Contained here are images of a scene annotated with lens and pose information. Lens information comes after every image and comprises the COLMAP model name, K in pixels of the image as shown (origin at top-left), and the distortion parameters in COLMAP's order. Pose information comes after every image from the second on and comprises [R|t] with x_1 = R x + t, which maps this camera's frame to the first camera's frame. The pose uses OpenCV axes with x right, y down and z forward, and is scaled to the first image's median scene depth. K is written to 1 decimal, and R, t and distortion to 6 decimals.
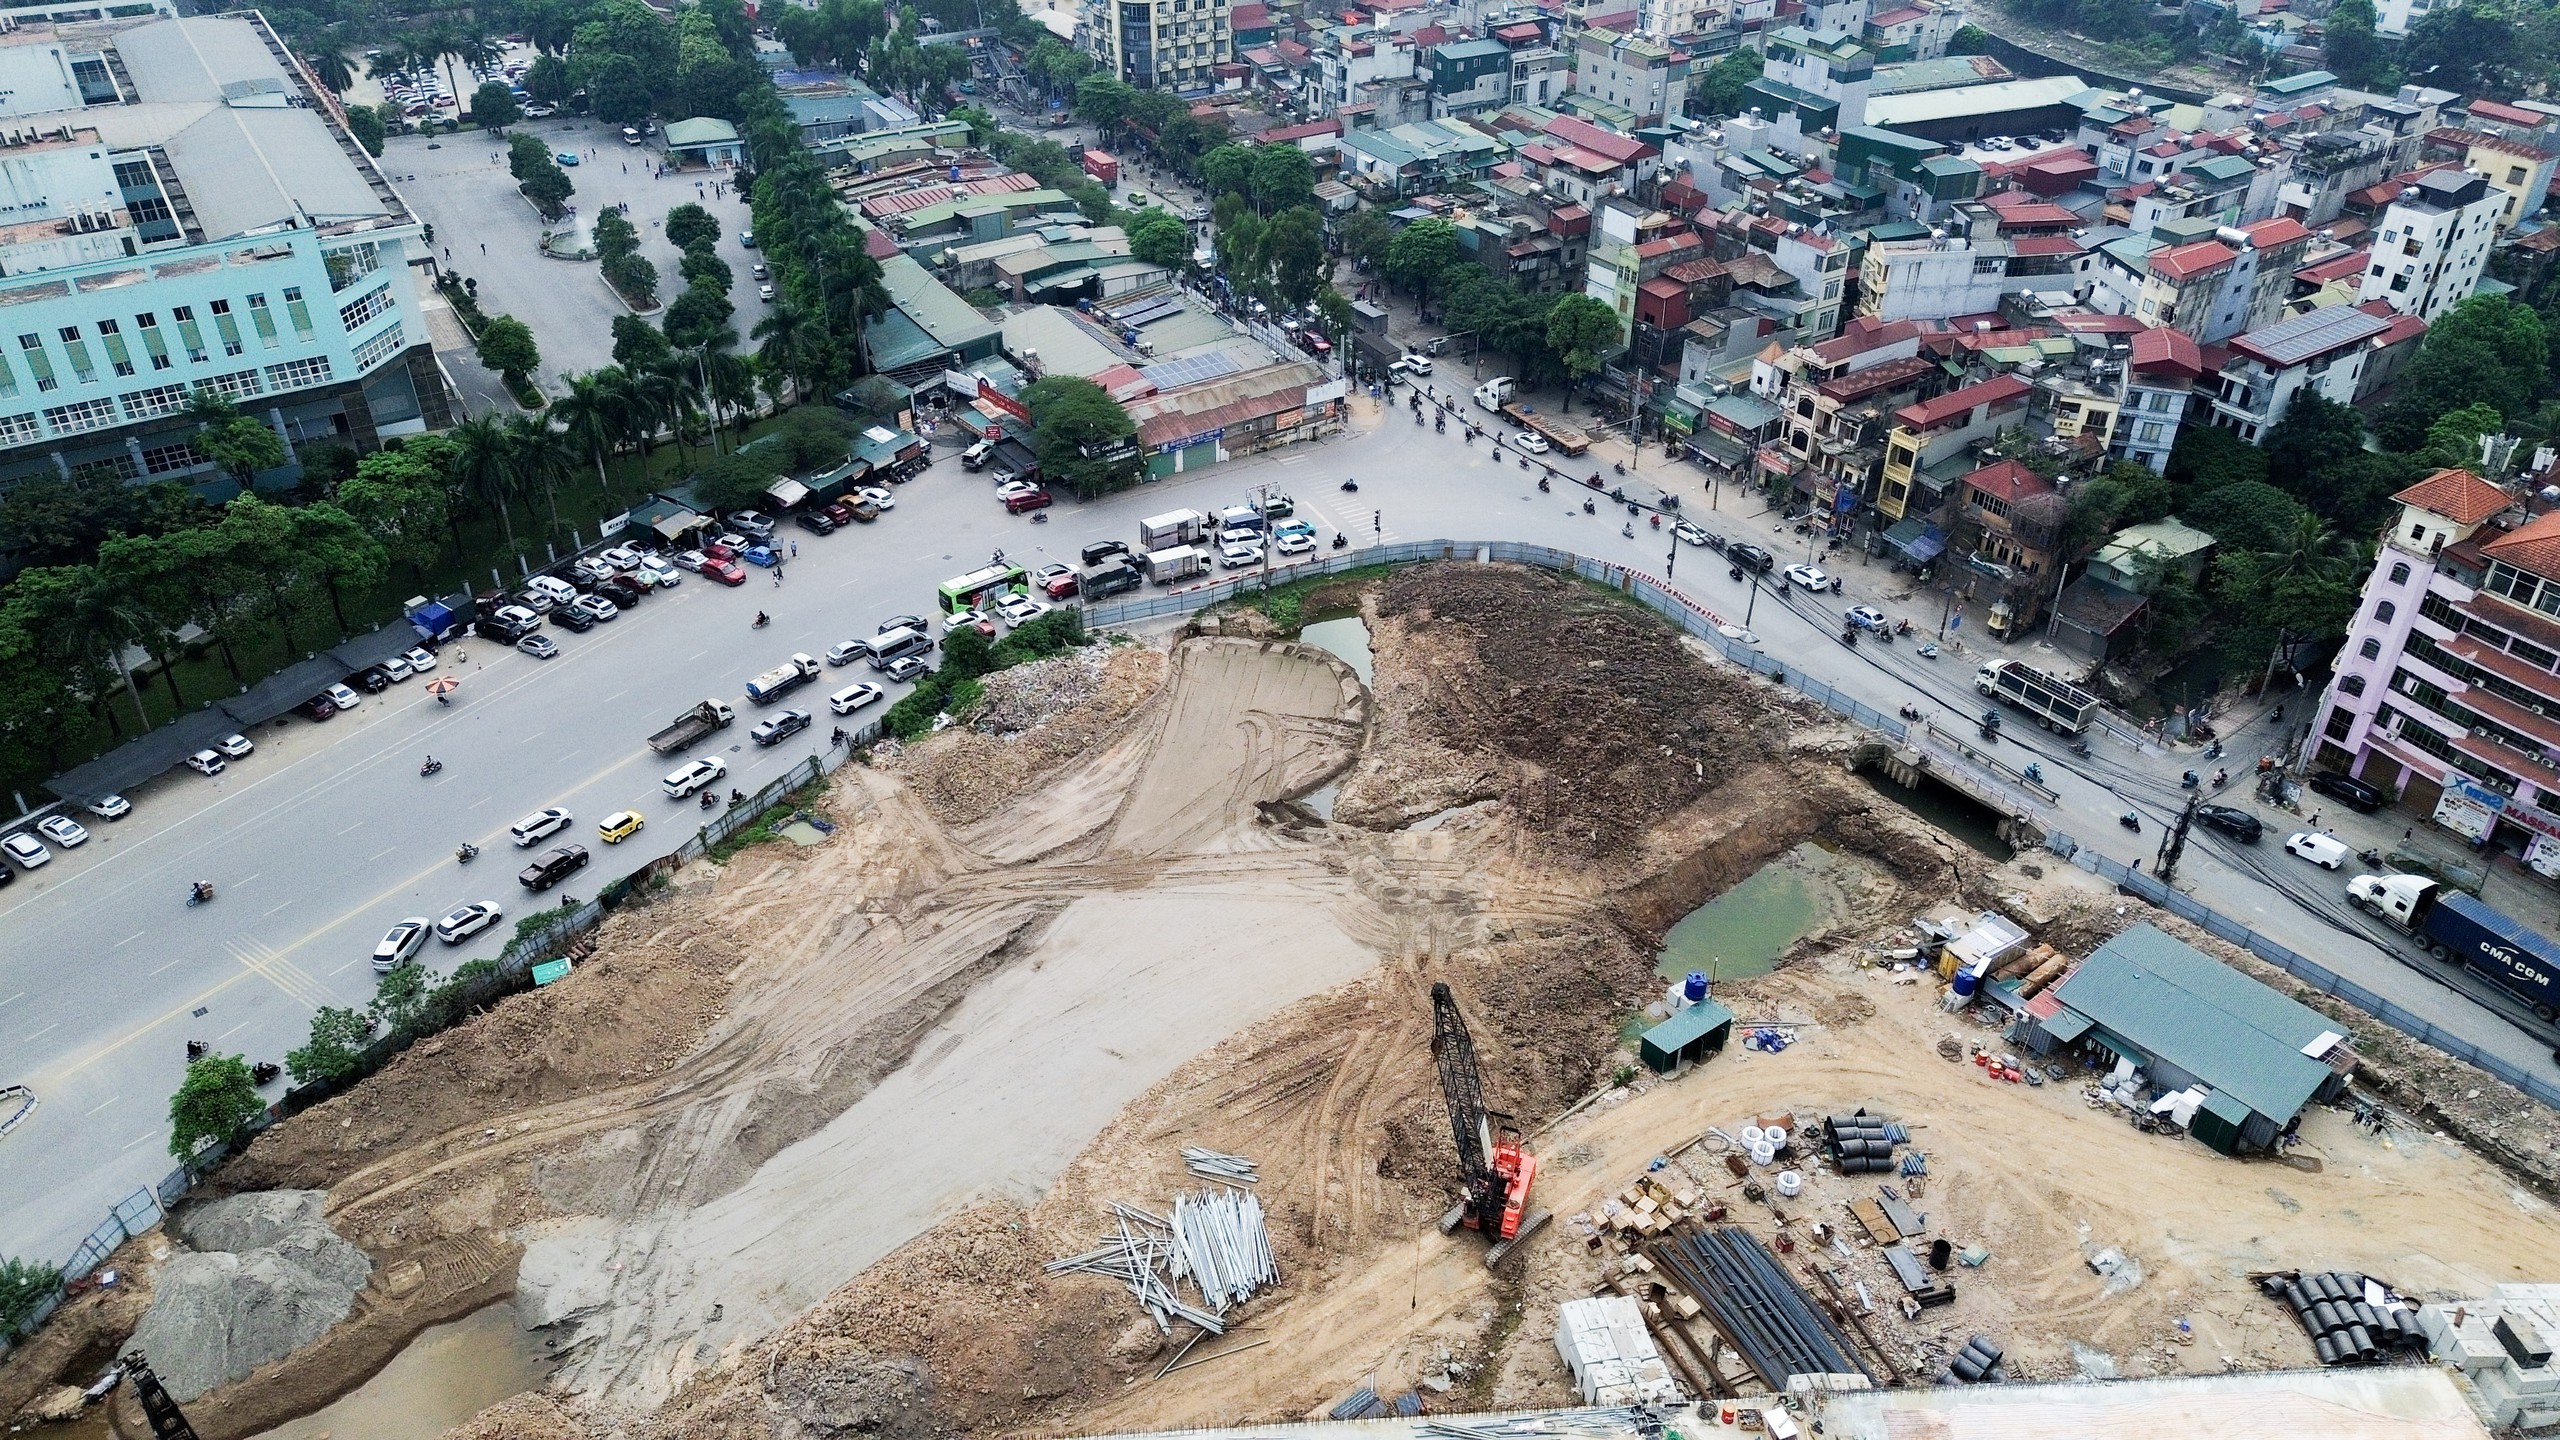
lens RADIAL K [[1822.6, 0, 1275.4], [0, 1822.6, 709.7], [0, 0, 1]] dist [0.071909, -0.067912]
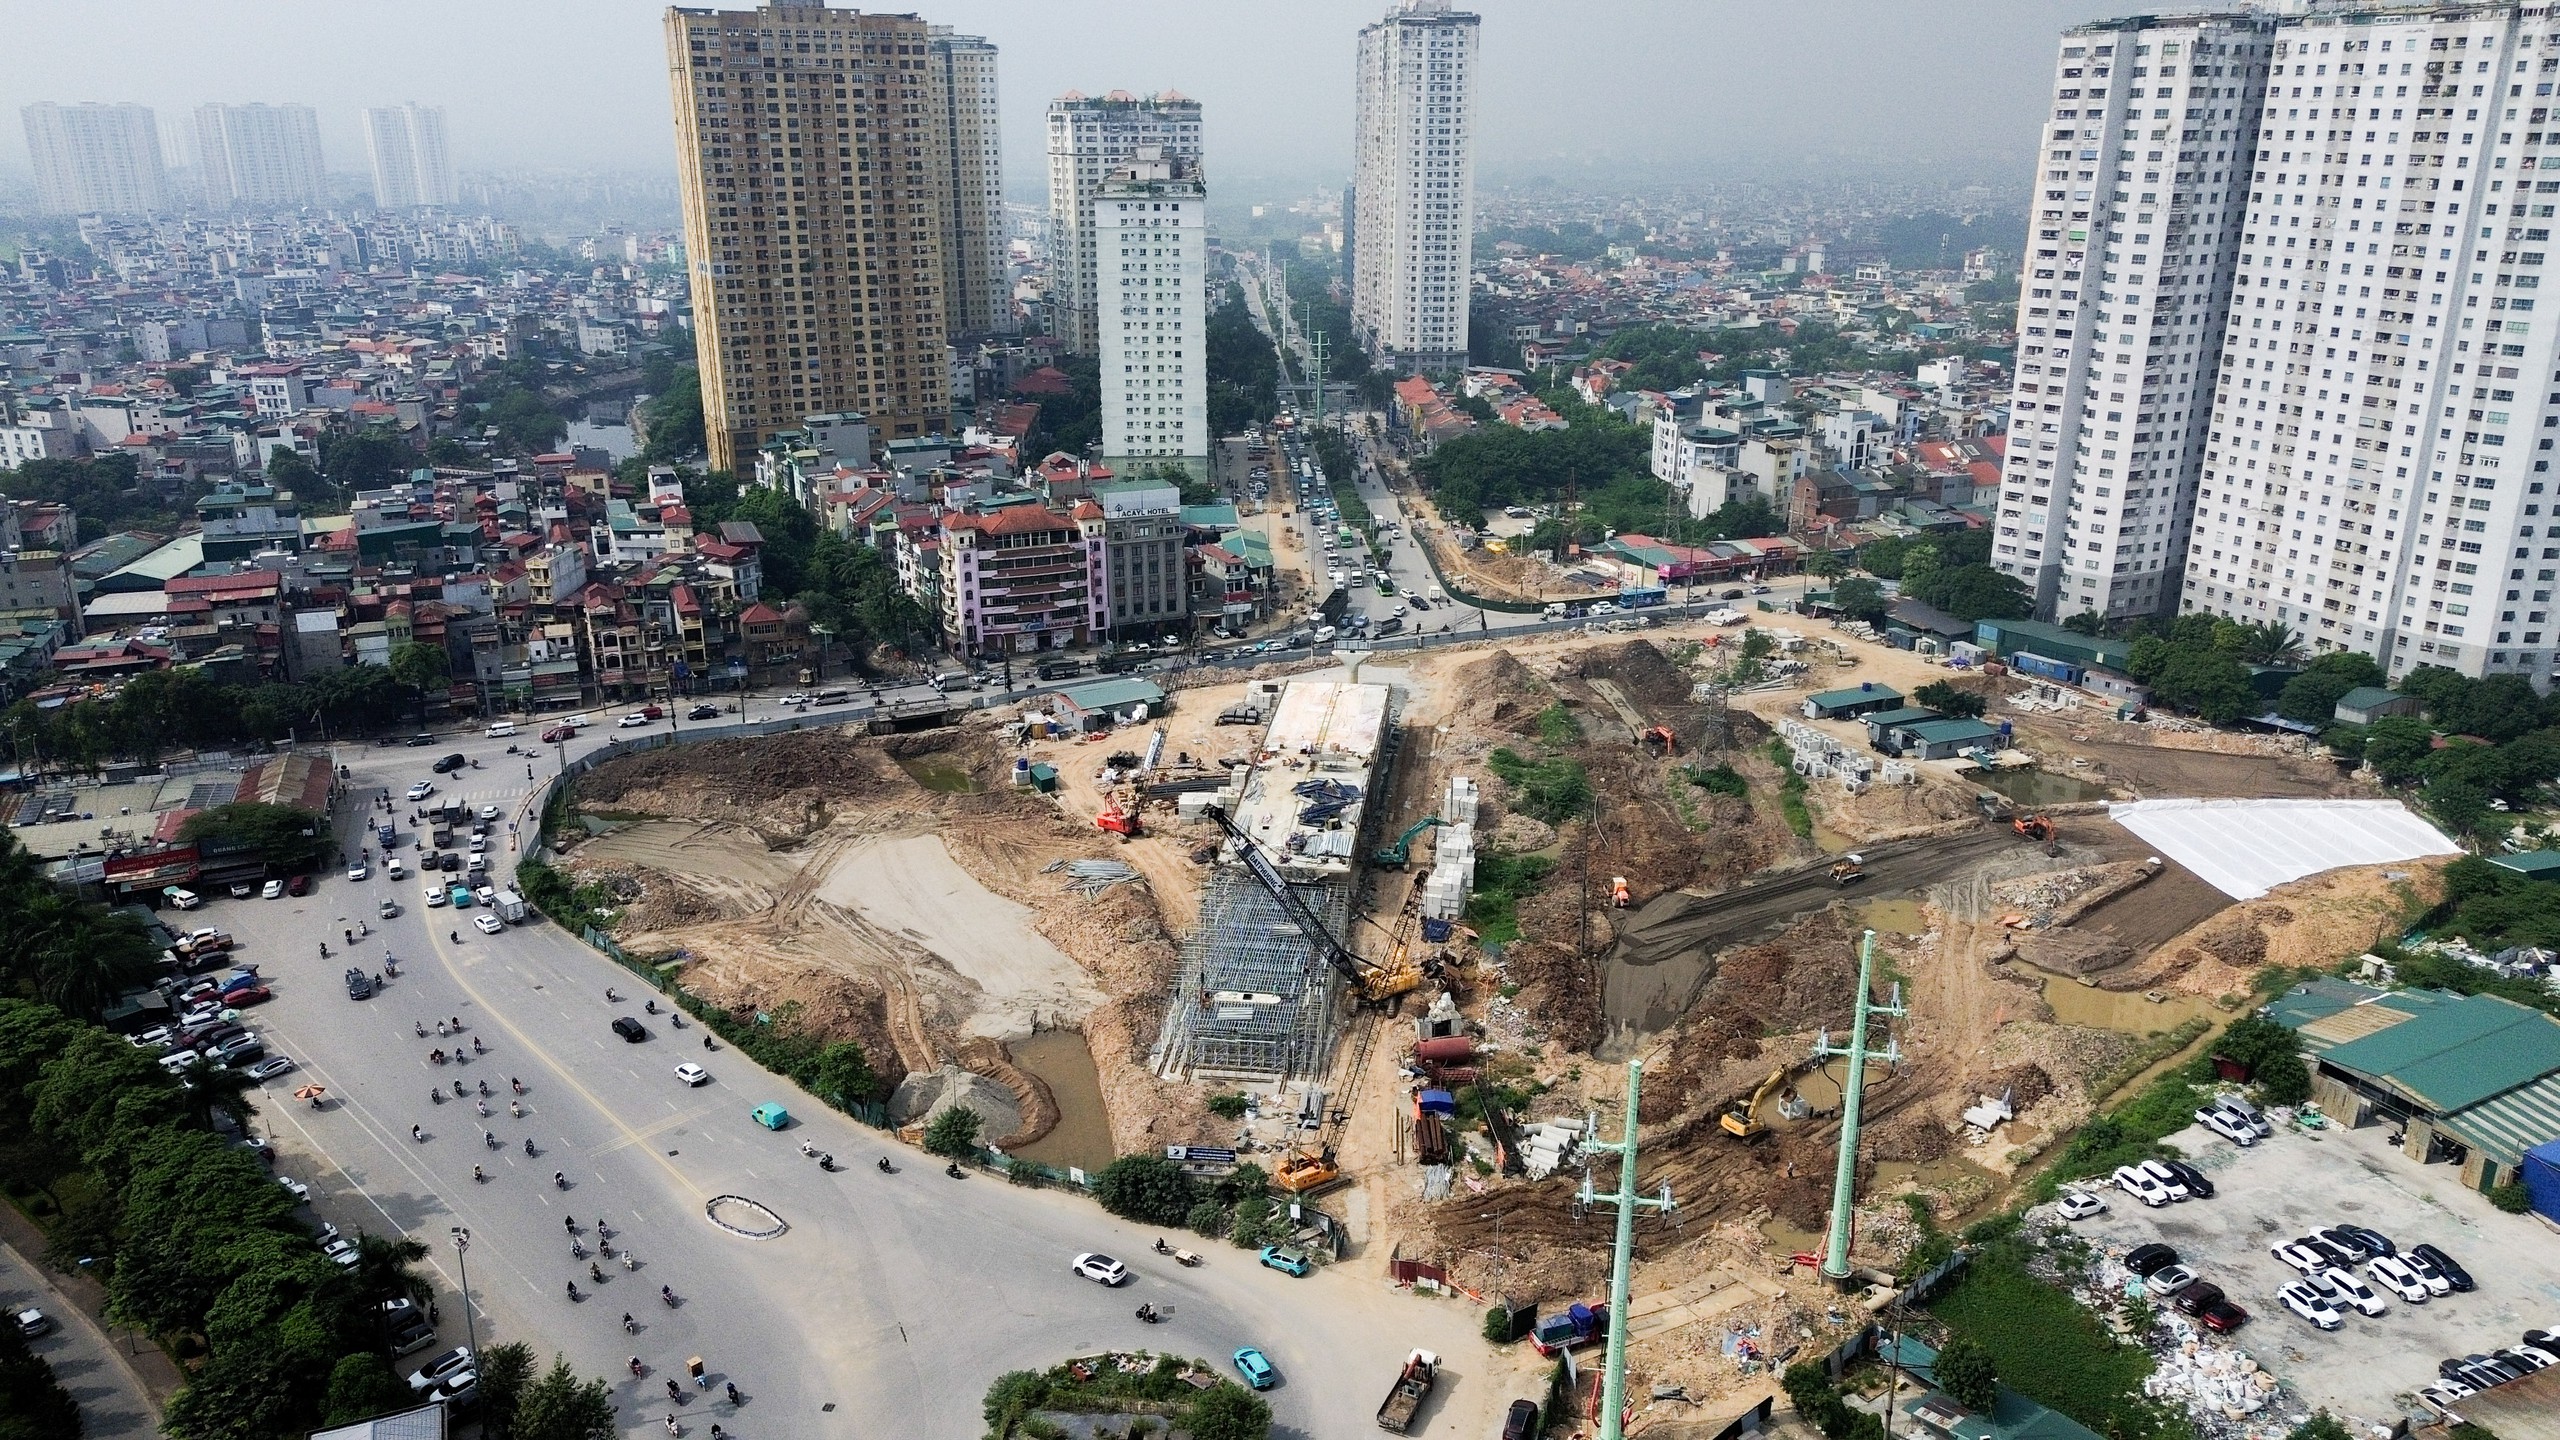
lens RADIAL K [[1822.6, 0, 1275.4], [0, 1822.6, 709.7], [0, 0, 1]] dist [0.071909, -0.067912]
pose [[0.187912, -0.308655, 0.932428, -1.503740], [0.545073, 0.822505, 0.162420, -0.078137], [-0.817058, 0.477721, 0.322798, 0.035127]]
